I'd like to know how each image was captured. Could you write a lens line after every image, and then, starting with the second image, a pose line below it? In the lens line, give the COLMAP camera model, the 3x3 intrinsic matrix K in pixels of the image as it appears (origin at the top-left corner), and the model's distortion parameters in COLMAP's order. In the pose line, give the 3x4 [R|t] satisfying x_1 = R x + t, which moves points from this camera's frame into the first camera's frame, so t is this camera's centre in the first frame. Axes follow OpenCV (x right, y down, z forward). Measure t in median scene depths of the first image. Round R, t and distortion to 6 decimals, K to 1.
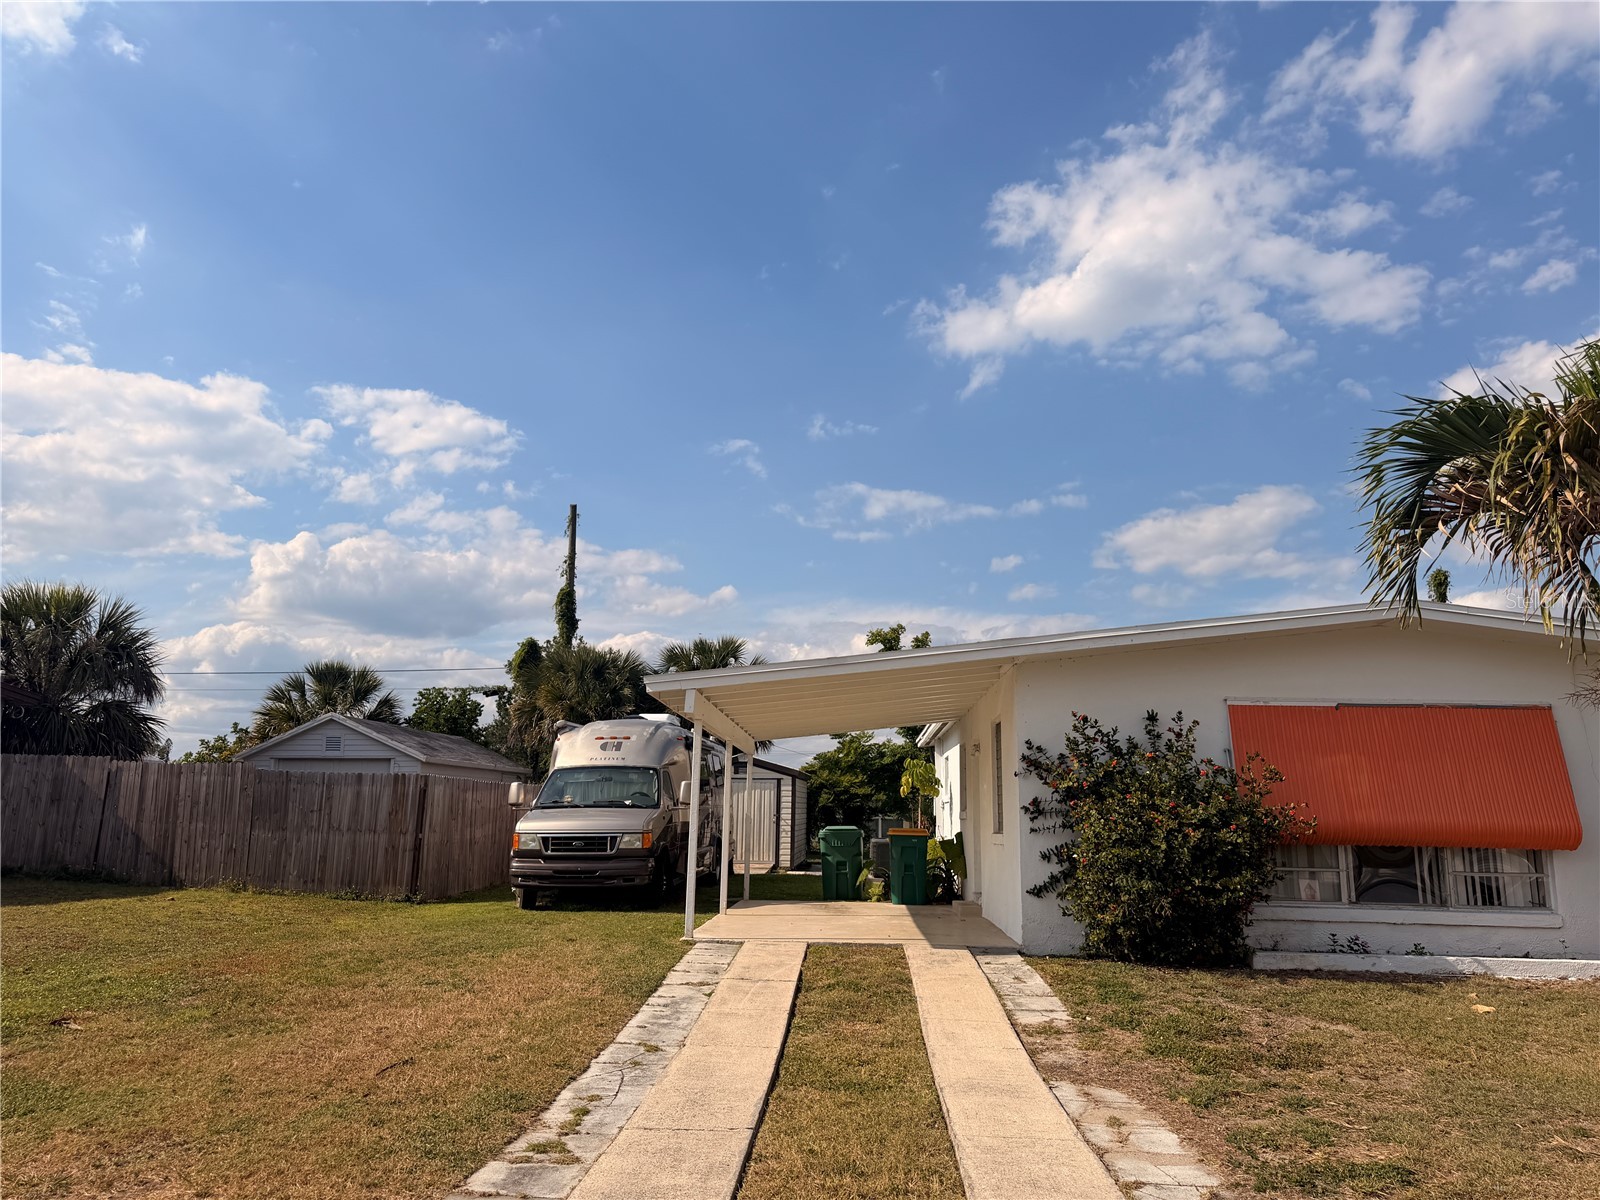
lens RADIAL K [[1135.3, 0, 801.7], [0, 1135.3, 588.4], [0, 0, 1]] dist [0.065560, -0.070267]
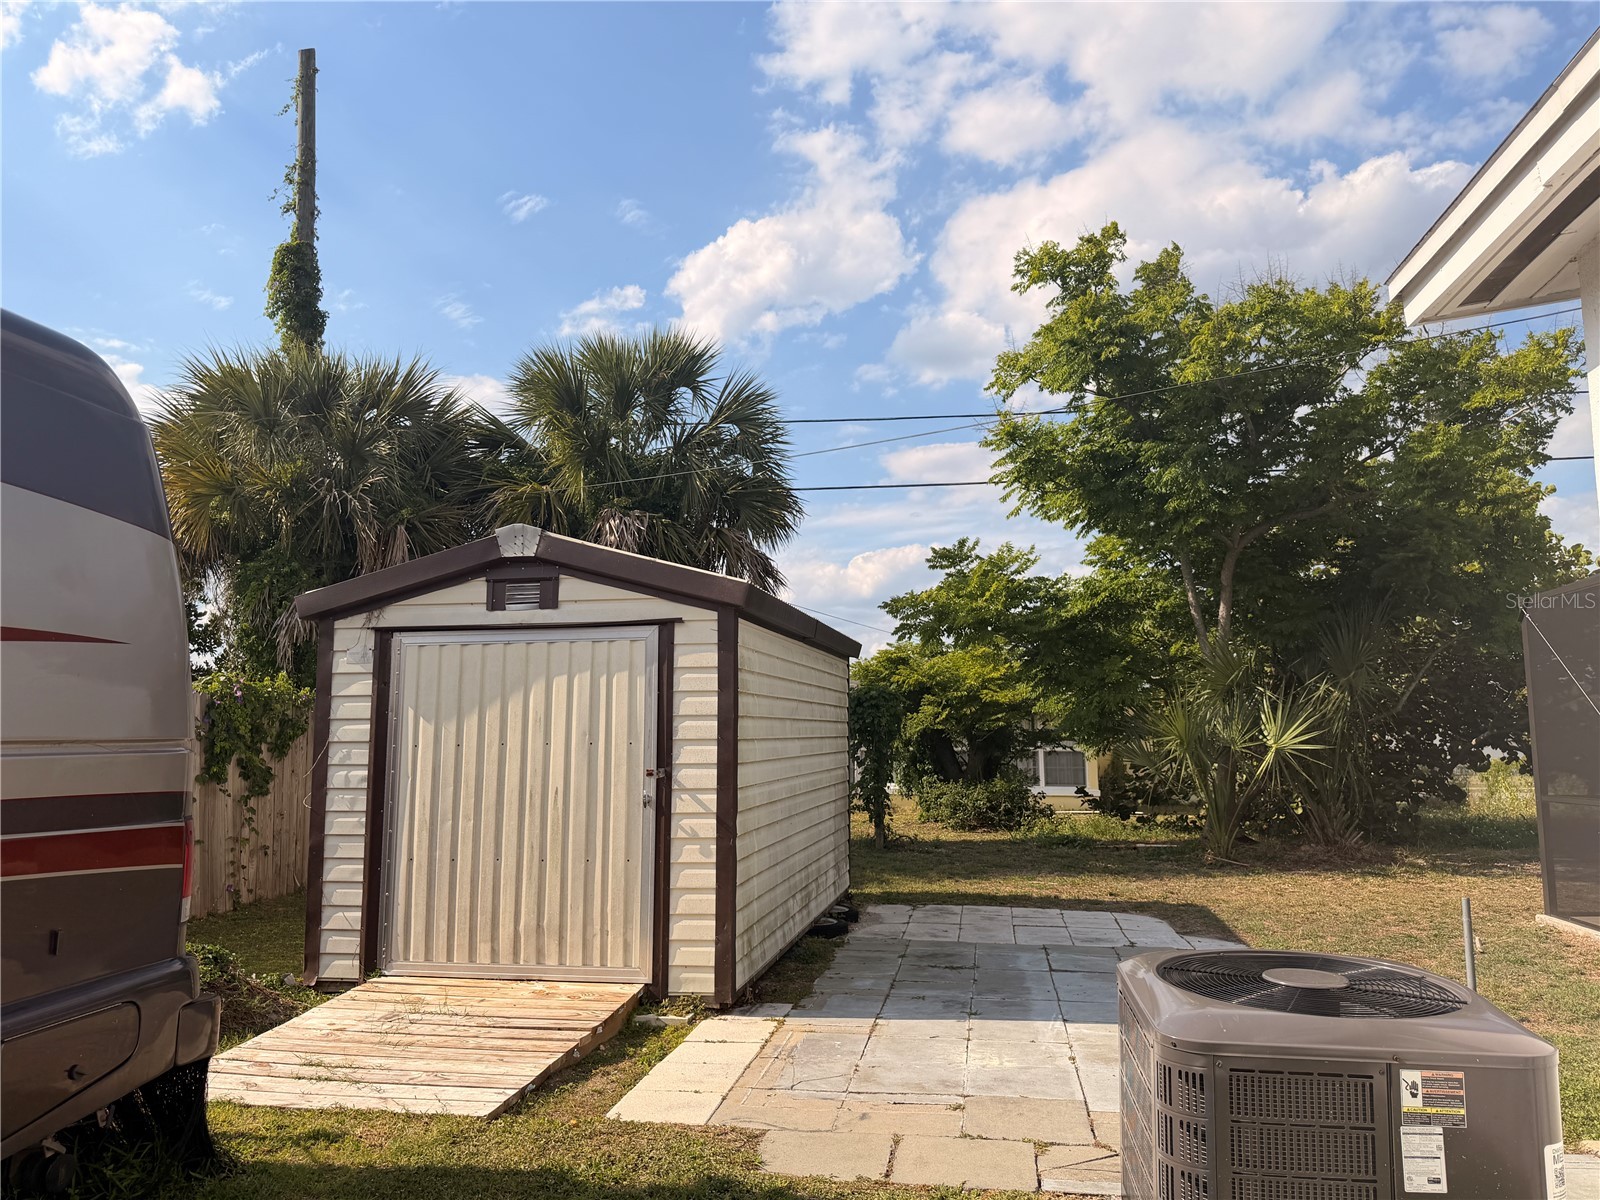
lens RADIAL K [[1135.3, 0, 797.2], [0, 1135.3, 613.6], [0, 0, 1]] dist [0.065560, -0.070267]
pose [[0.992236, -0.035160, -0.119295, 0.028549], [0.044993, 0.995718, 0.080760, 0.119716], [0.115945, -0.085500, 0.989569, 0.622256]]
